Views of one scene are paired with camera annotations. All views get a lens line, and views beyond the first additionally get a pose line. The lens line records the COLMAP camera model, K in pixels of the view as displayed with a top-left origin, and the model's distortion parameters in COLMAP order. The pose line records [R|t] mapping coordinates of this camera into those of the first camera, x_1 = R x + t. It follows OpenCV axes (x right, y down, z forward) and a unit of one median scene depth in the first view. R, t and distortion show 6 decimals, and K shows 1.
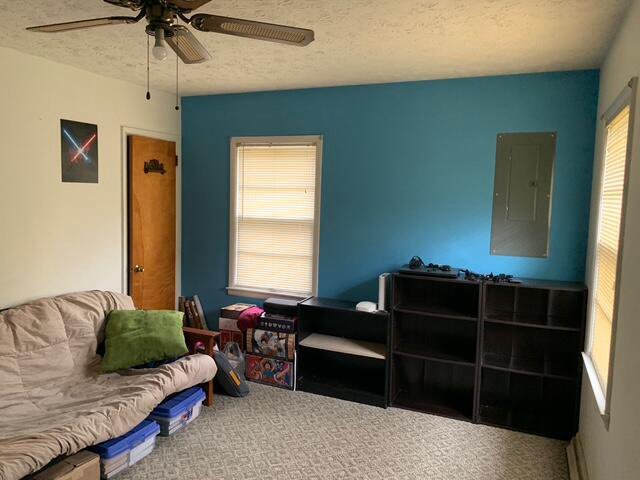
lens RADIAL K [[490.4, 0, 322.1], [0, 490.4, 241.3], [0, 0, 1]] dist [0.003738, -0.003164]
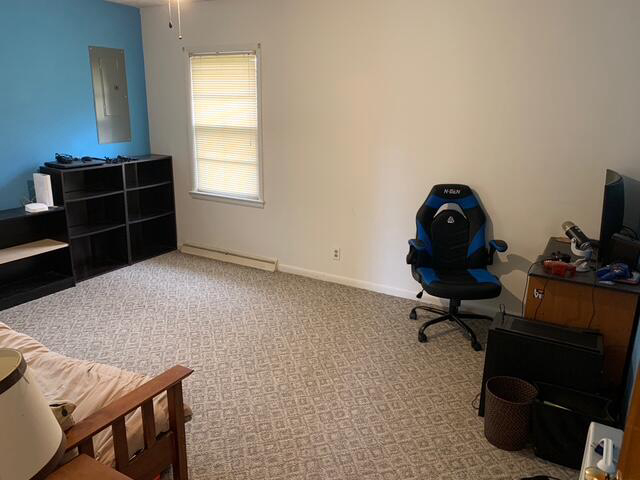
lens RADIAL K [[490.4, 0, 322.2], [0, 490.4, 239.4], [0, 0, 1]] dist [0.003738, -0.003164]
pose [[0.131332, -0.305915, 0.942957, -2.428897], [0.077555, 0.951451, 0.297869, -0.203922], [-0.988300, 0.034011, 0.148681, 0.637565]]
